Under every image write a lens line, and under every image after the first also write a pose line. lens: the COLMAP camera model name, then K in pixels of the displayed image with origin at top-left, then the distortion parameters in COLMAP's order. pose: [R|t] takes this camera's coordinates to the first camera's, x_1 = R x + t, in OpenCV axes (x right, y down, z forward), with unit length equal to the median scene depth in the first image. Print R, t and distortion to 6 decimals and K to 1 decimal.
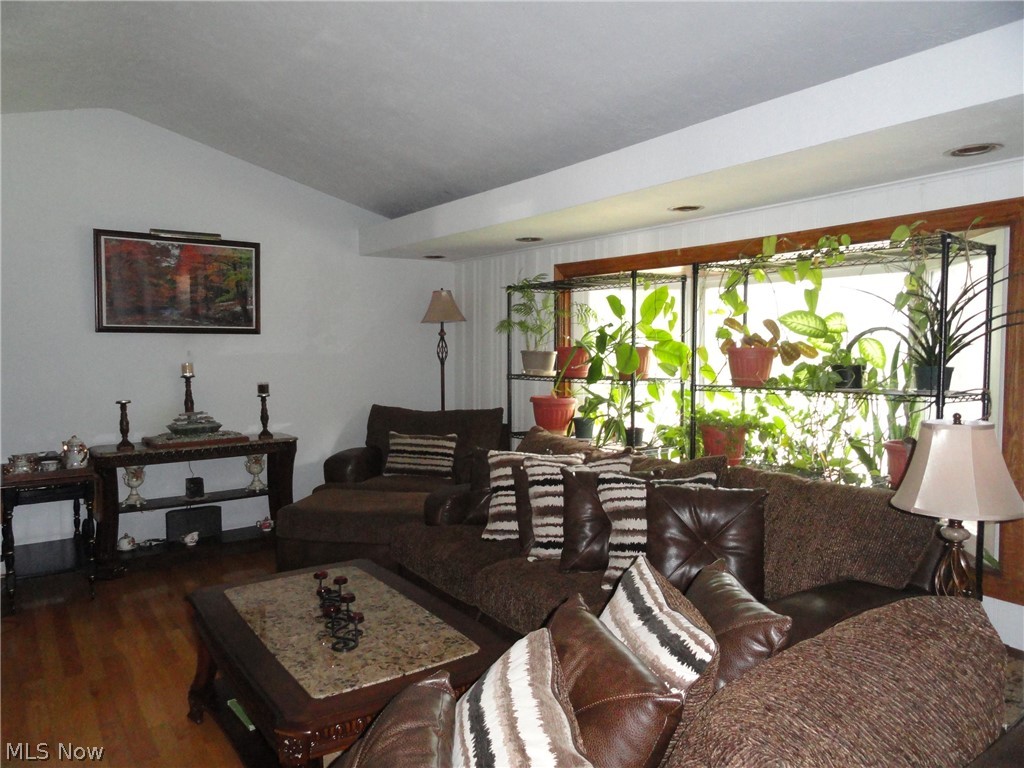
lens RADIAL K [[729.7, 0, 508.2], [0, 729.7, 387.2], [0, 0, 1]] dist [0.028664, -0.007644]
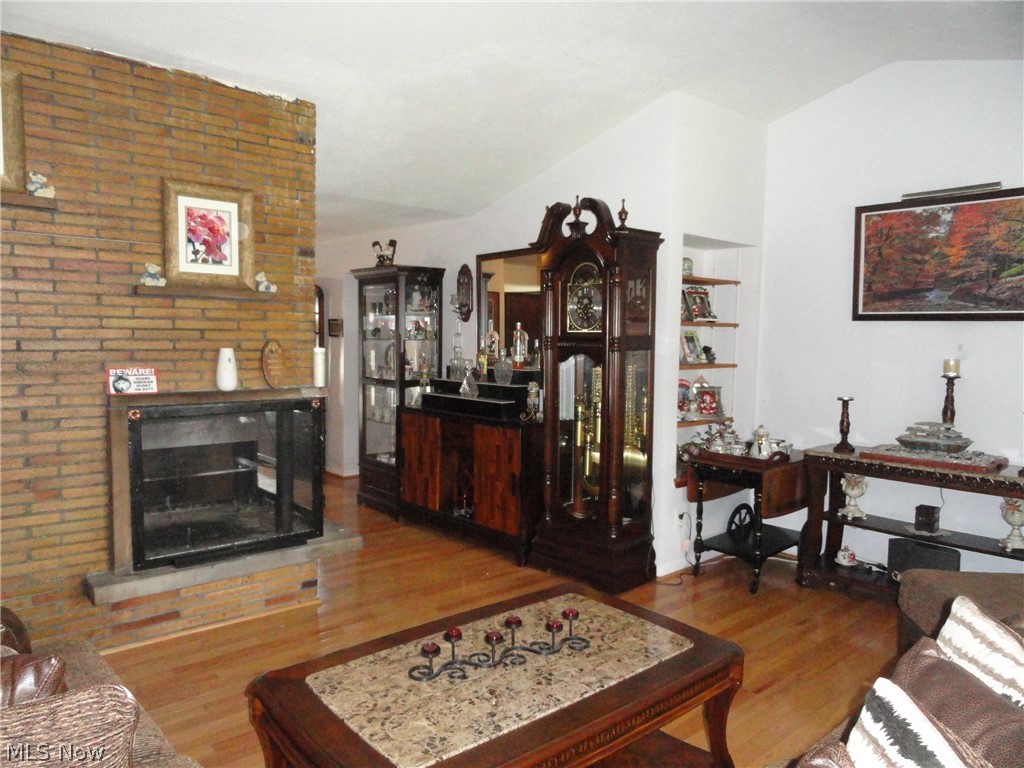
lens RADIAL K [[729.7, 0, 509.3], [0, 729.7, 379.1], [0, 0, 1]] dist [0.028664, -0.007644]
pose [[0.078579, 0.069604, -0.994475, 0.309479], [-0.072208, 0.995337, 0.063958, -0.029608], [0.994289, 0.066783, 0.083238, 0.494129]]
